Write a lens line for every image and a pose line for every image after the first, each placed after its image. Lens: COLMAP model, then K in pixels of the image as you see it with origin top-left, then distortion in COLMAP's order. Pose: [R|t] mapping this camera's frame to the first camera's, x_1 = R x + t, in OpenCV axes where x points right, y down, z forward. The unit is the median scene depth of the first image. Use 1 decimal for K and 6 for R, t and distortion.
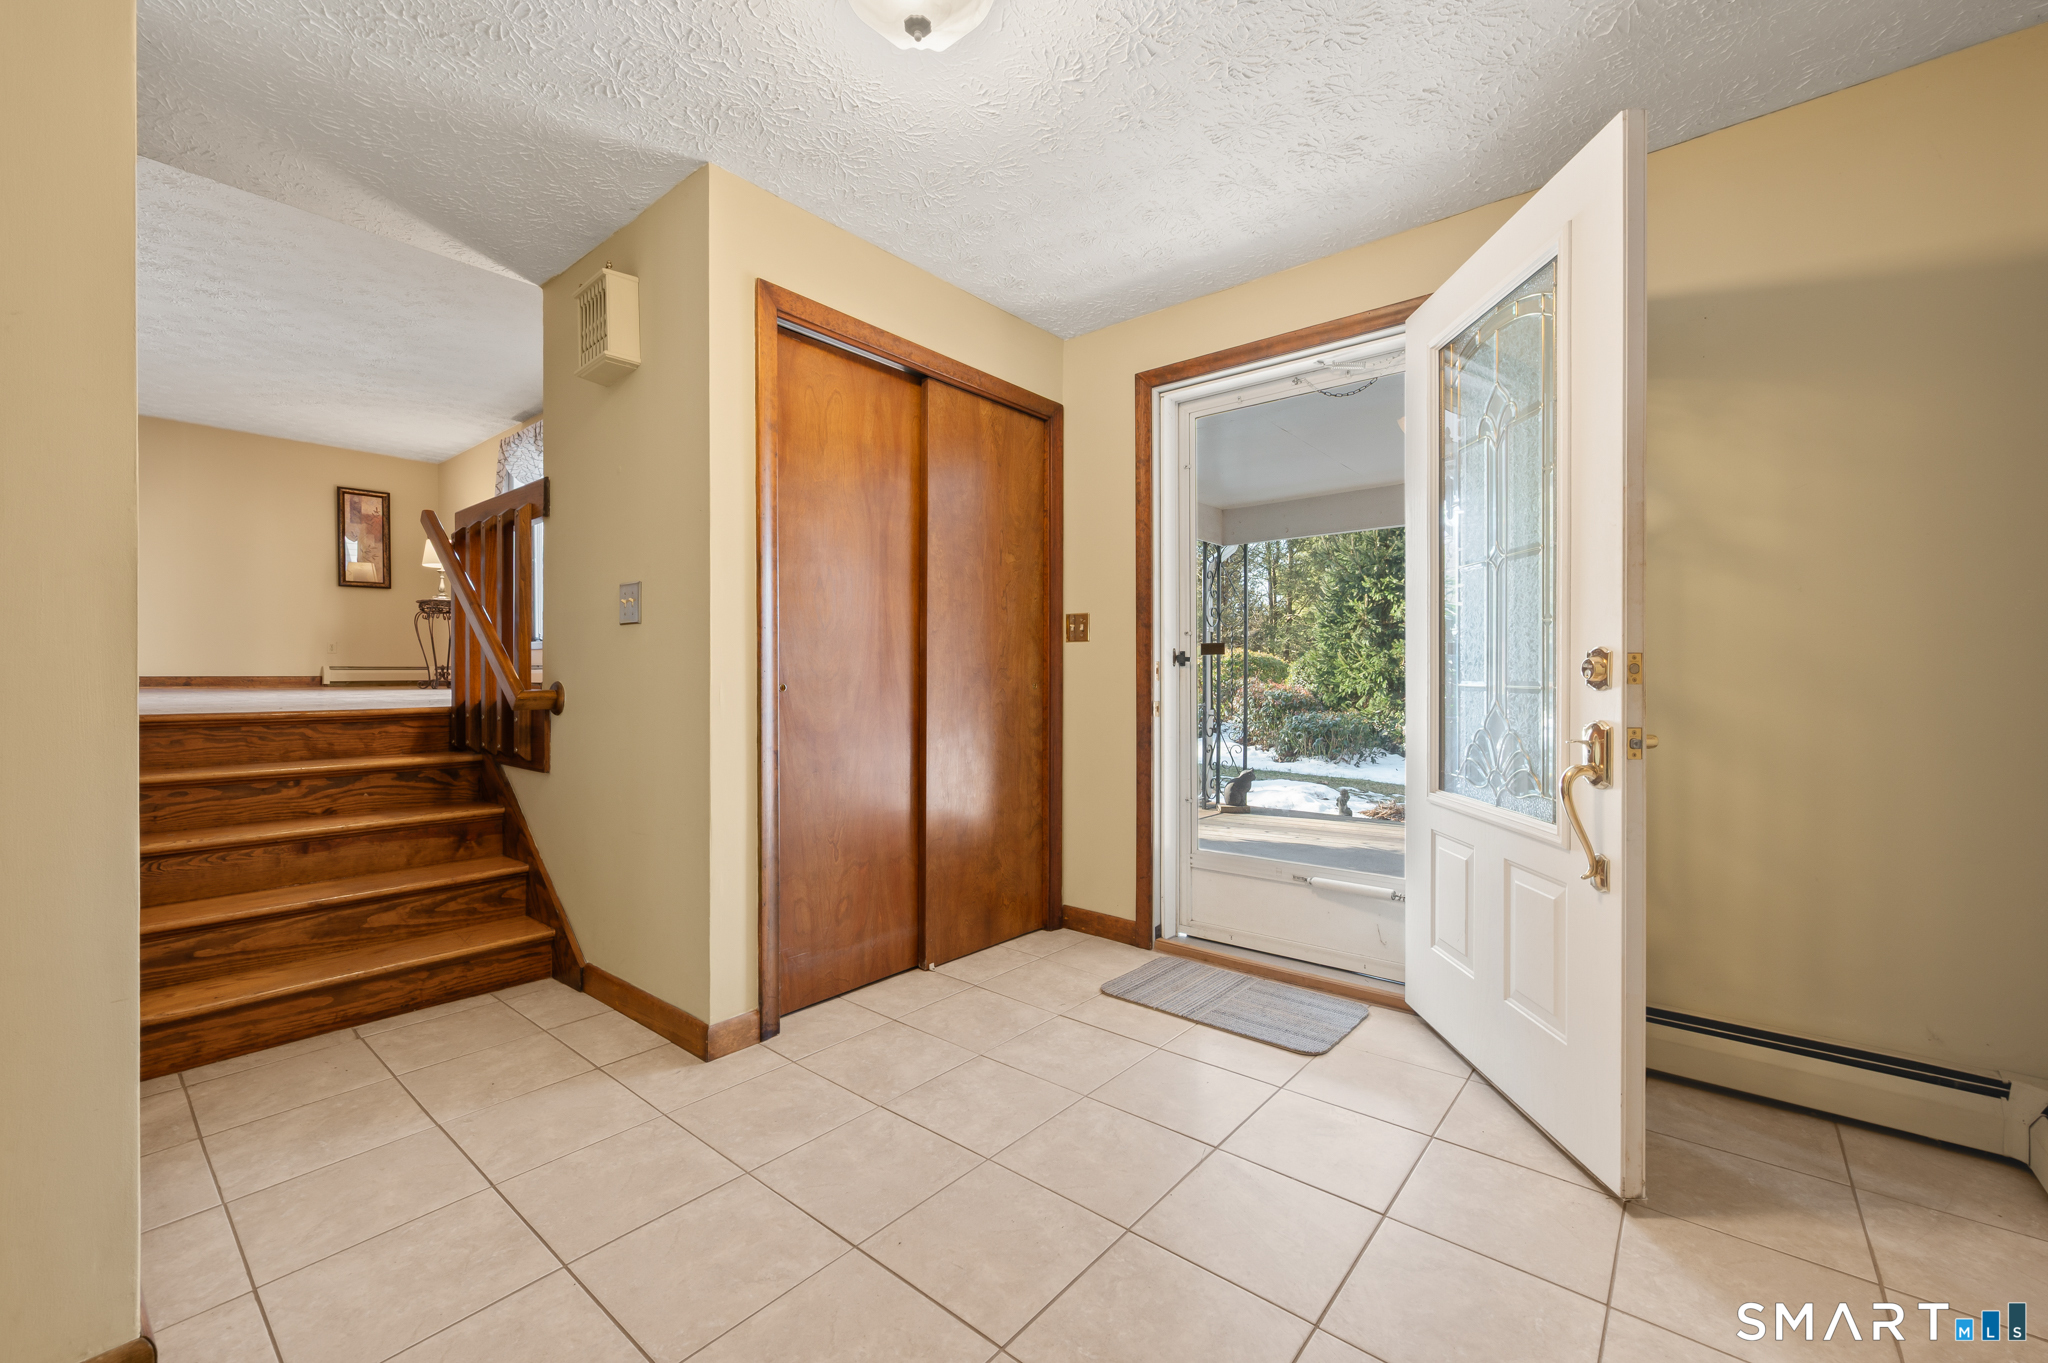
lens RADIAL K [[873.9, 0, 1059.2], [0, 873.9, 673.4], [0, 0, 1]] dist [0.000480, -0.000315]
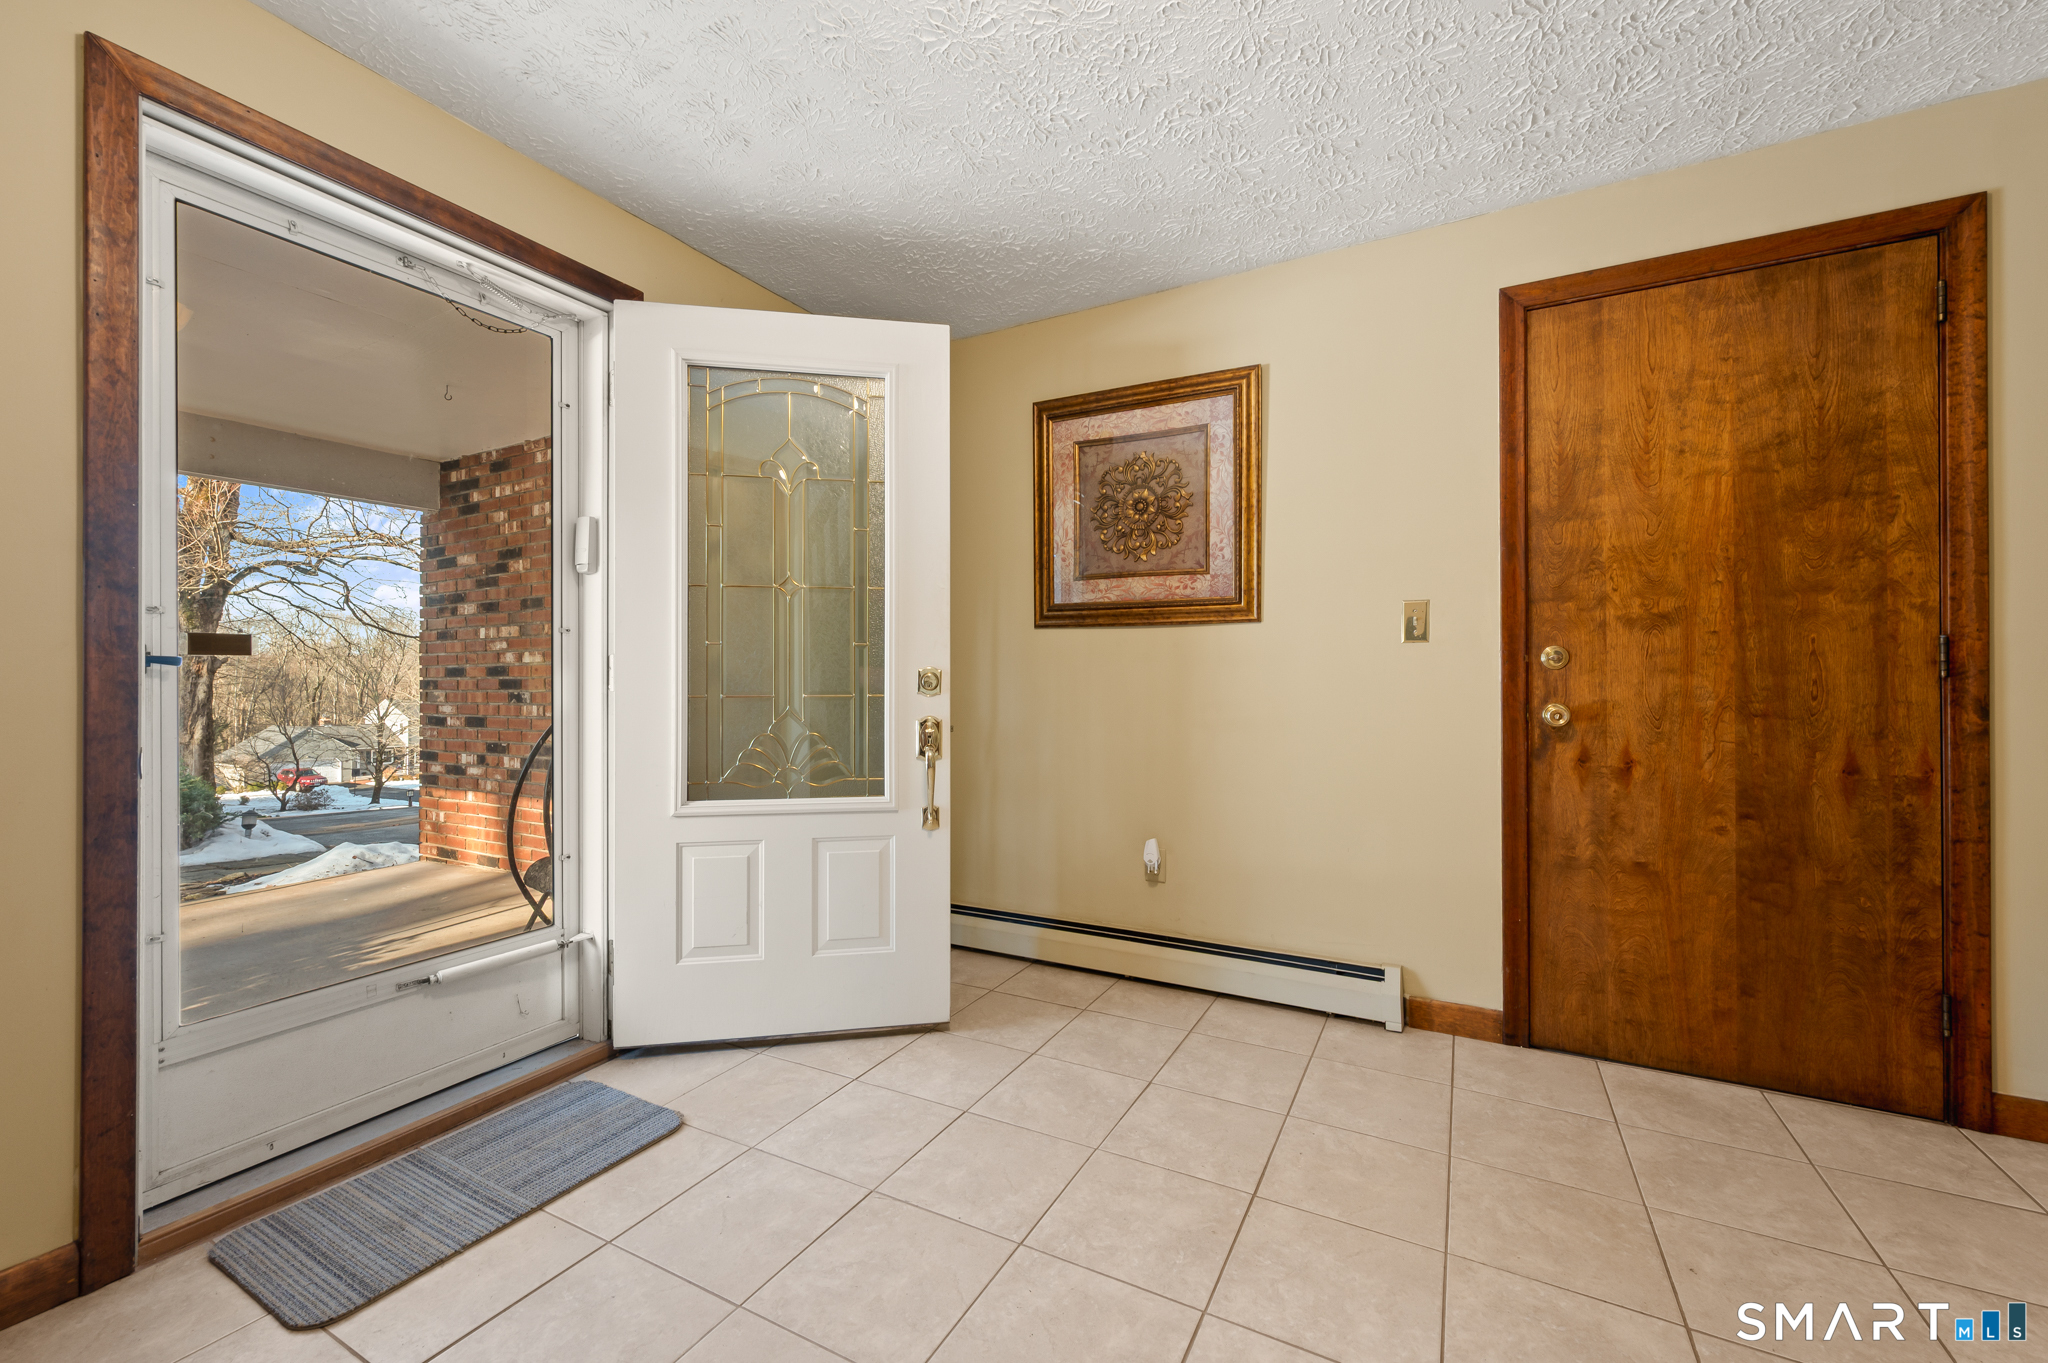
lens RADIAL K [[845.0, 0, 1024.0], [0, 845.0, 681.5], [0, 0, 1]] dist [-0.000146, -0.000293]
pose [[-0.219952, 0.000619, 0.975511, -0.550271], [0.004562, 0.999990, 0.000394, -0.003346], [-0.975500, 0.004537, -0.219952, 0.767979]]
